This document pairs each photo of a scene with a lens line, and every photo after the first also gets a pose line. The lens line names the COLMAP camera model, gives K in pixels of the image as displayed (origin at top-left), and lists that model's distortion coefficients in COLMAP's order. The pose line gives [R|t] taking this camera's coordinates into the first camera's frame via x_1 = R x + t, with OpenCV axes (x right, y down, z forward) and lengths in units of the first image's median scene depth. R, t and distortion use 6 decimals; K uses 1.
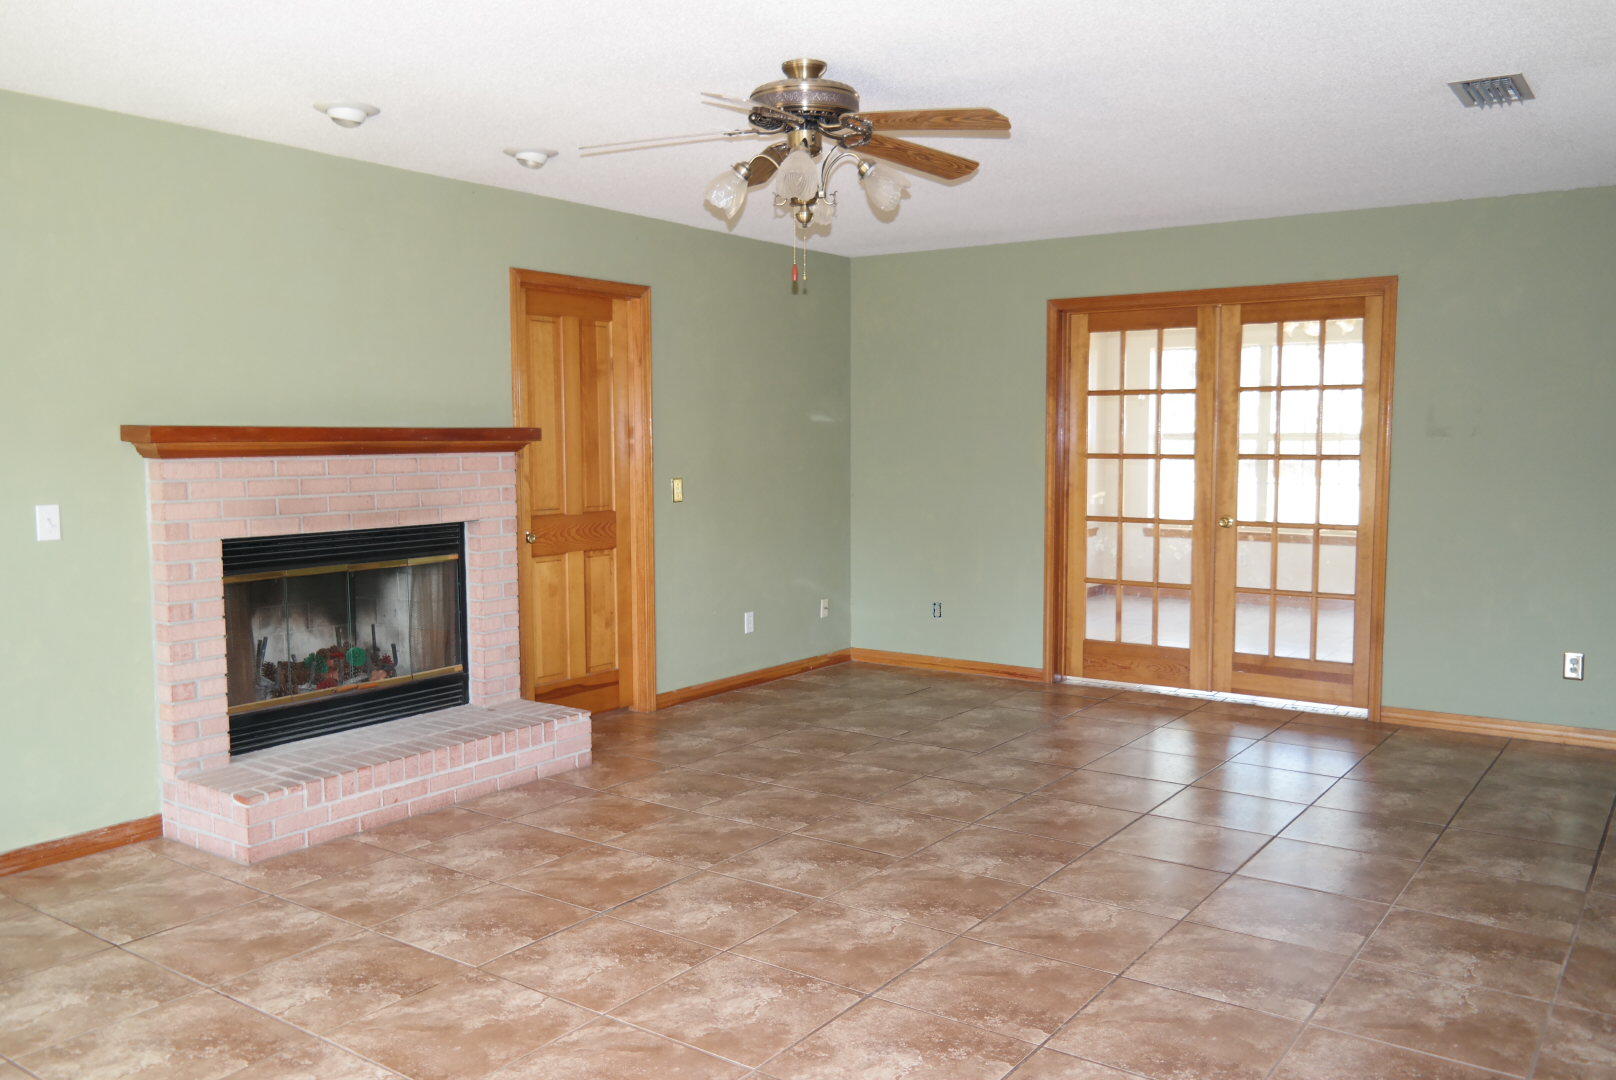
lens RADIAL K [[1304.3, 0, 809.4], [0, 1304.3, 534.8], [0, 0, 1]] dist [0.001927, -0.009236]
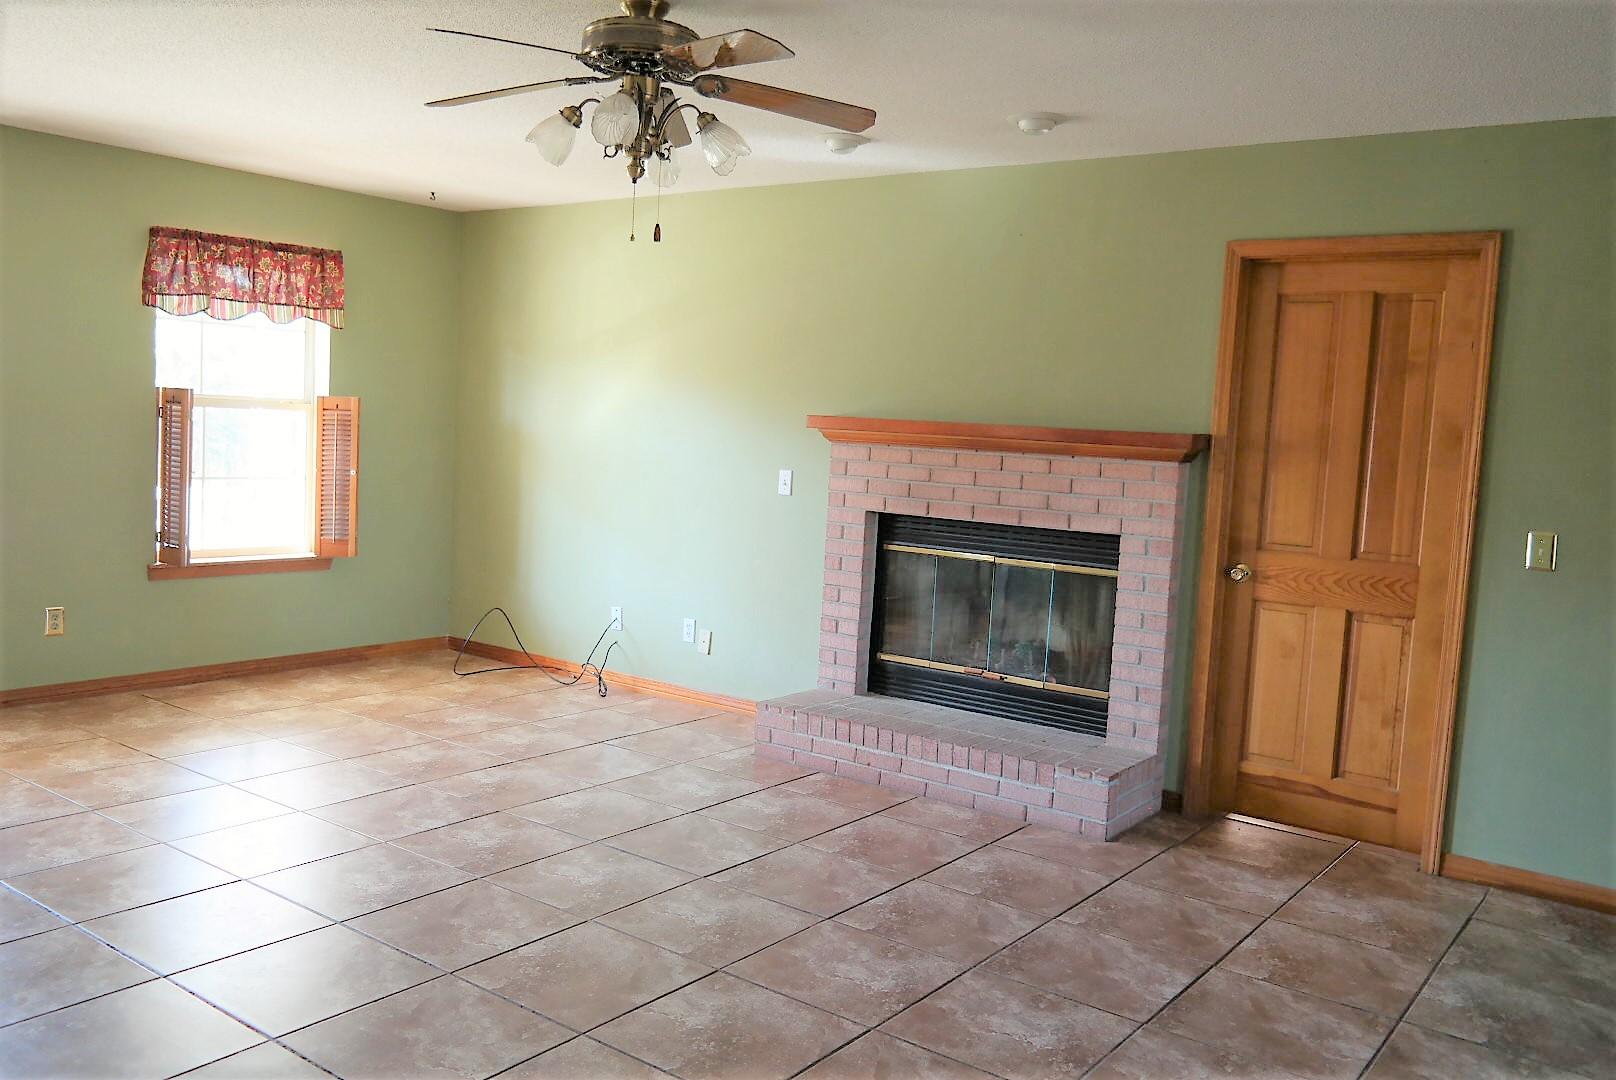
lens RADIAL K [[1304.3, 0, 809.4], [0, 1304.3, 534.8], [0, 0, 1]] dist [0.001927, -0.009236]
pose [[-0.024180, 0.093966, -0.995282, 0.755452], [-0.125091, 0.987464, 0.096267, -0.083767], [0.991851, 0.126828, -0.012123, 0.941534]]
